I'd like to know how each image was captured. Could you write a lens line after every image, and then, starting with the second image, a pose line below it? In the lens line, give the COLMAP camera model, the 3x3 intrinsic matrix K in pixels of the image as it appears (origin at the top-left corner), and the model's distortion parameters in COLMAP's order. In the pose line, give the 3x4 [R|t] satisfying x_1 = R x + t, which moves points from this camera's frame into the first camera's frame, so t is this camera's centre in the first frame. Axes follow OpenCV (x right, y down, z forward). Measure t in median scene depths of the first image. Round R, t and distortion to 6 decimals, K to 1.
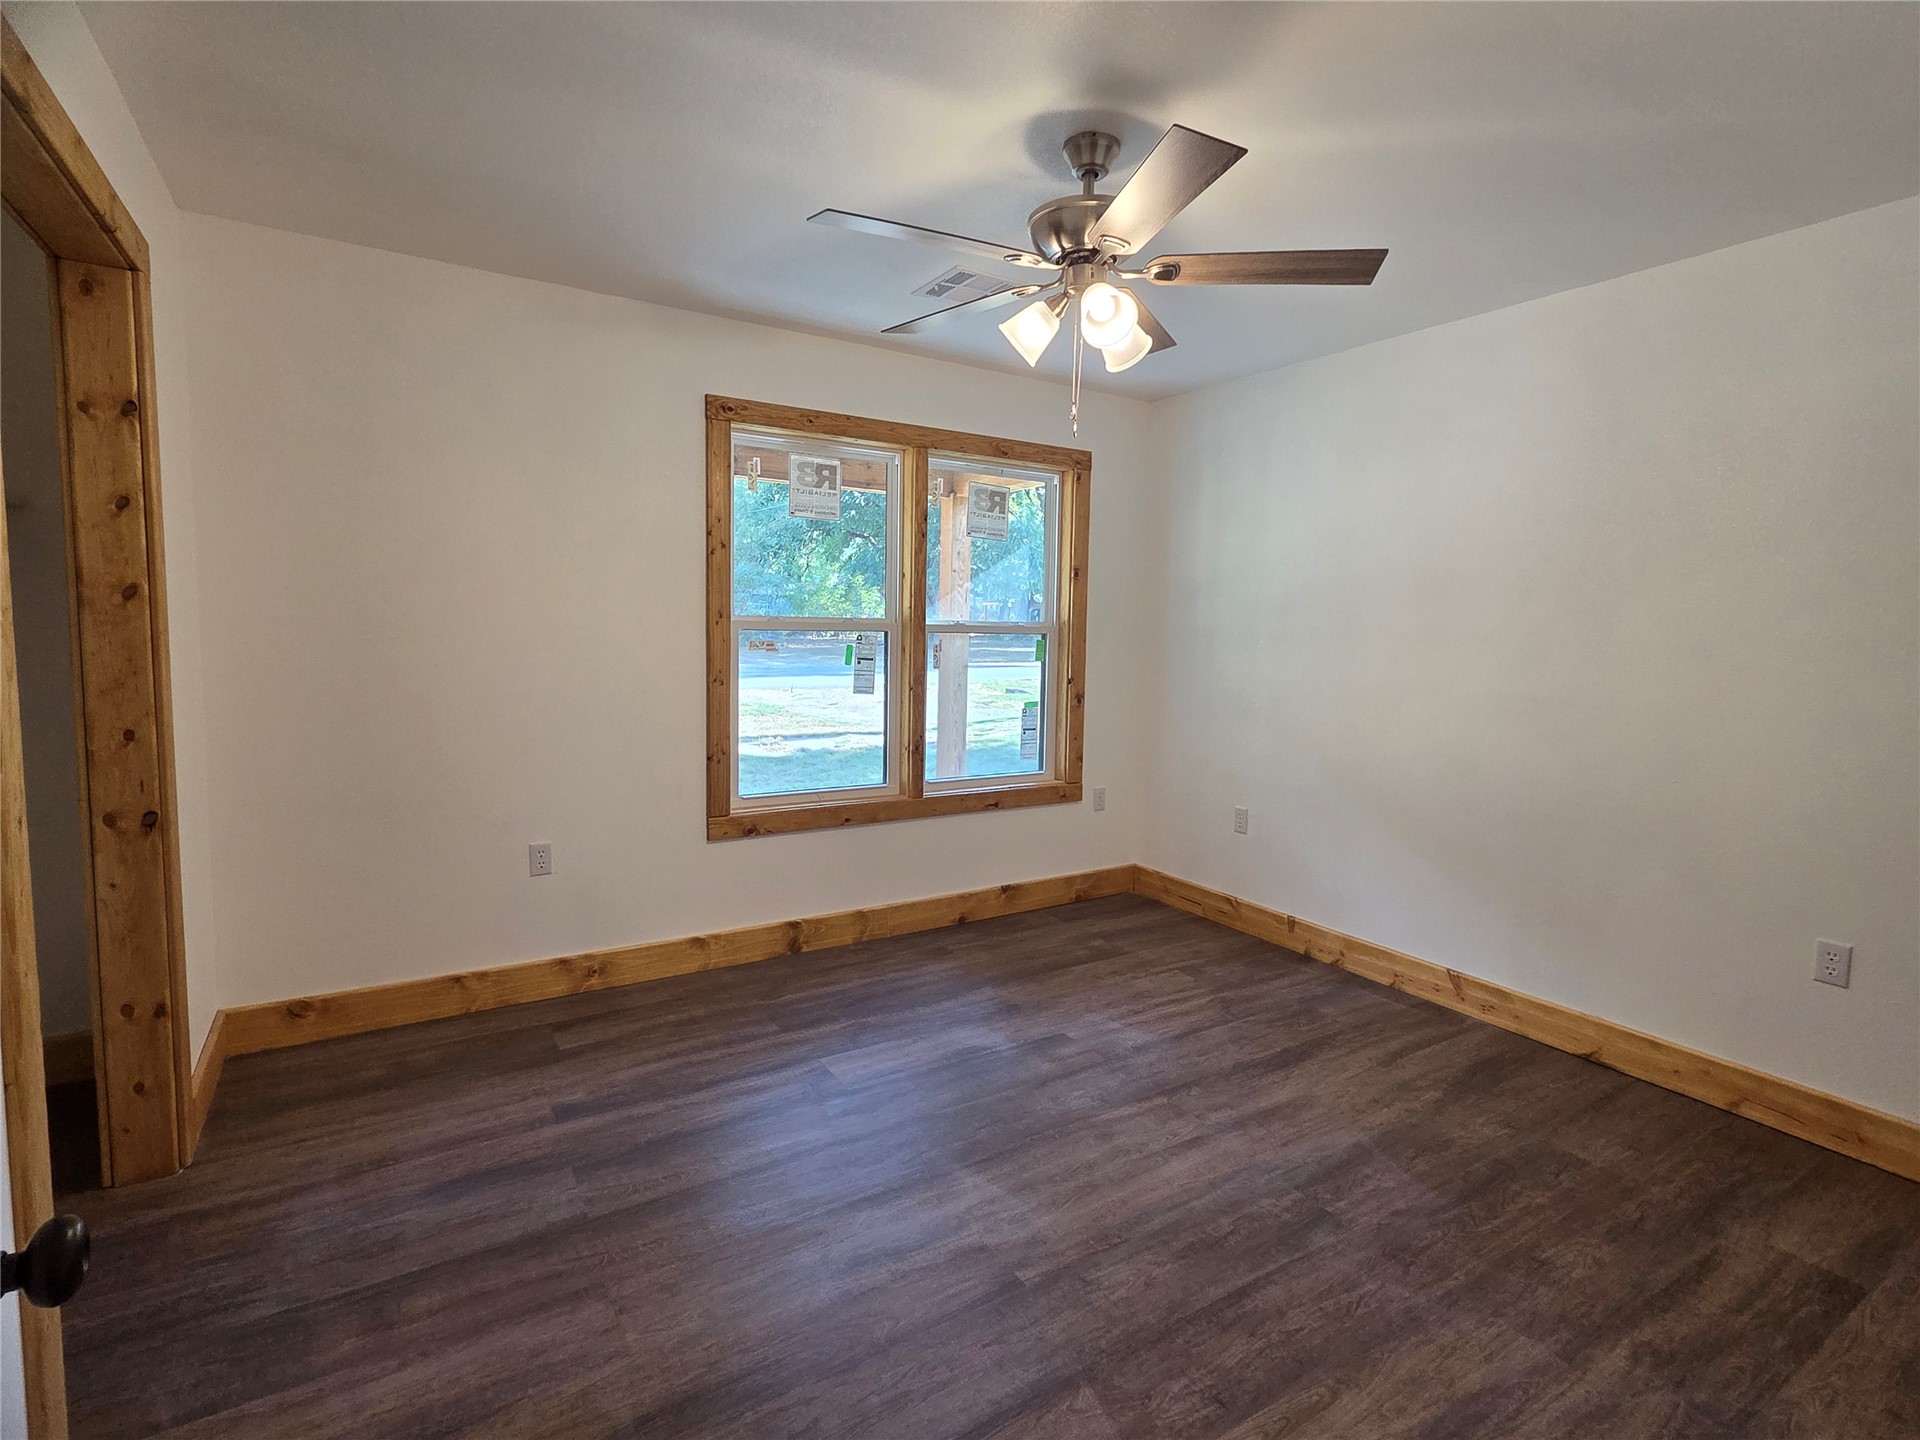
lens RADIAL K [[936.0, 0, 973.8], [0, 936.0, 708.9], [0, 0, 1]] dist [0.004767, -0.000366]
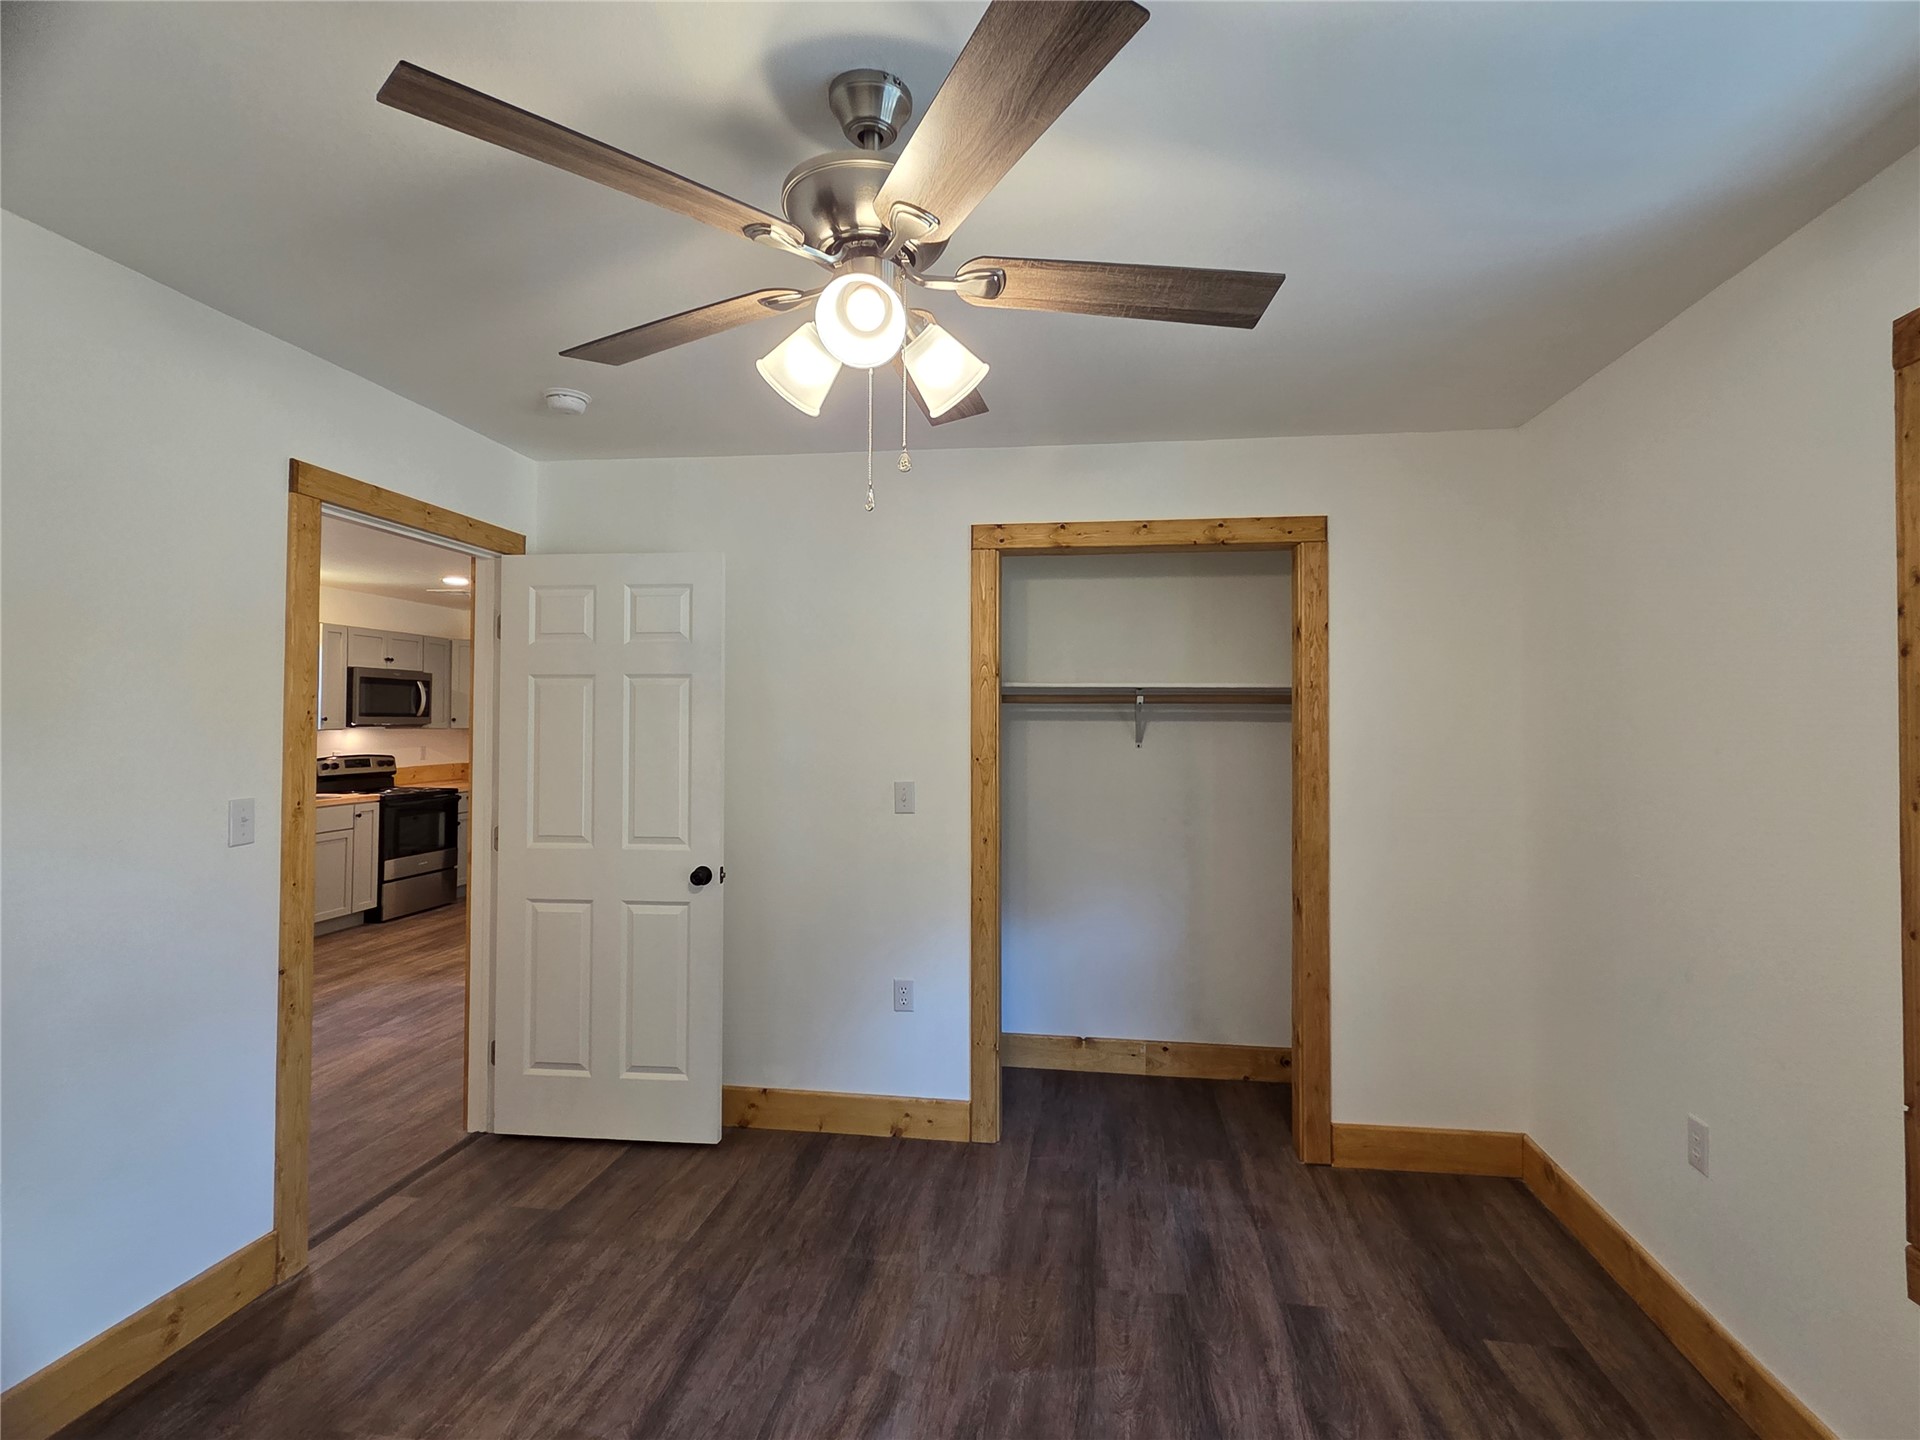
lens RADIAL K [[936.0, 0, 980.2], [0, 936.0, 702.3], [0, 0, 1]] dist [0.004767, -0.000366]
pose [[-0.642883, -0.044320, -0.764681, 0.450825], [-0.089805, 0.995801, 0.017785, -0.137280], [0.760682, 0.080106, -0.644163, 1.190956]]
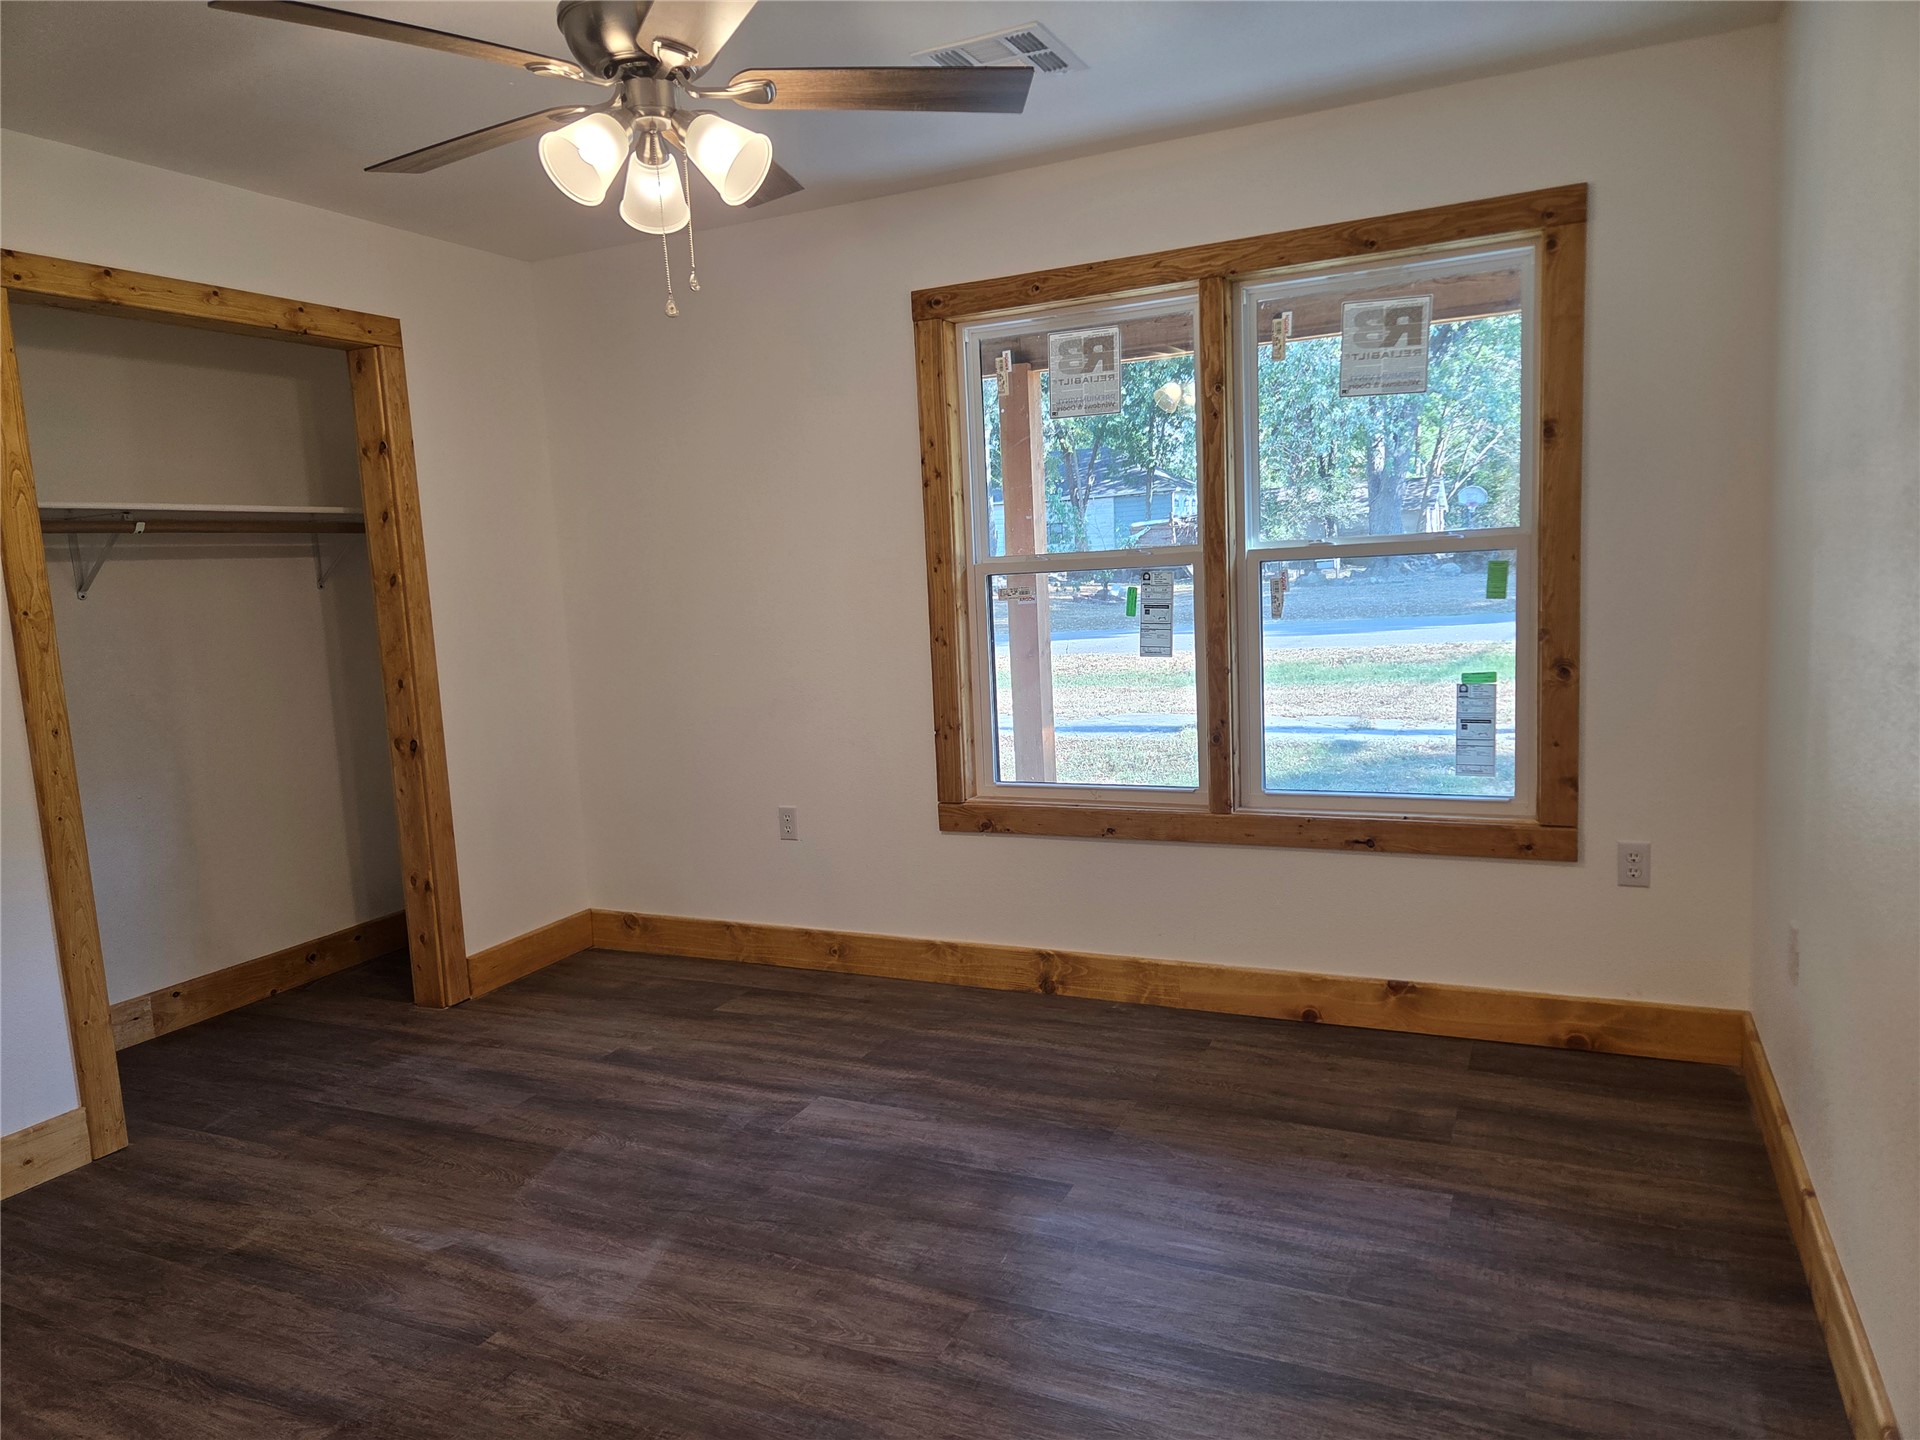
lens RADIAL K [[1293.3, 0, 951.2], [0, 1293.3, 726.3], [0, 0, 1]] dist [0.050777, -0.026382]
pose [[0.529931, 0.059450, -0.845954, 0.889204], [-0.014469, 0.998028, 0.061073, -0.029686], [0.847917, -0.020124, 0.529747, 0.507461]]
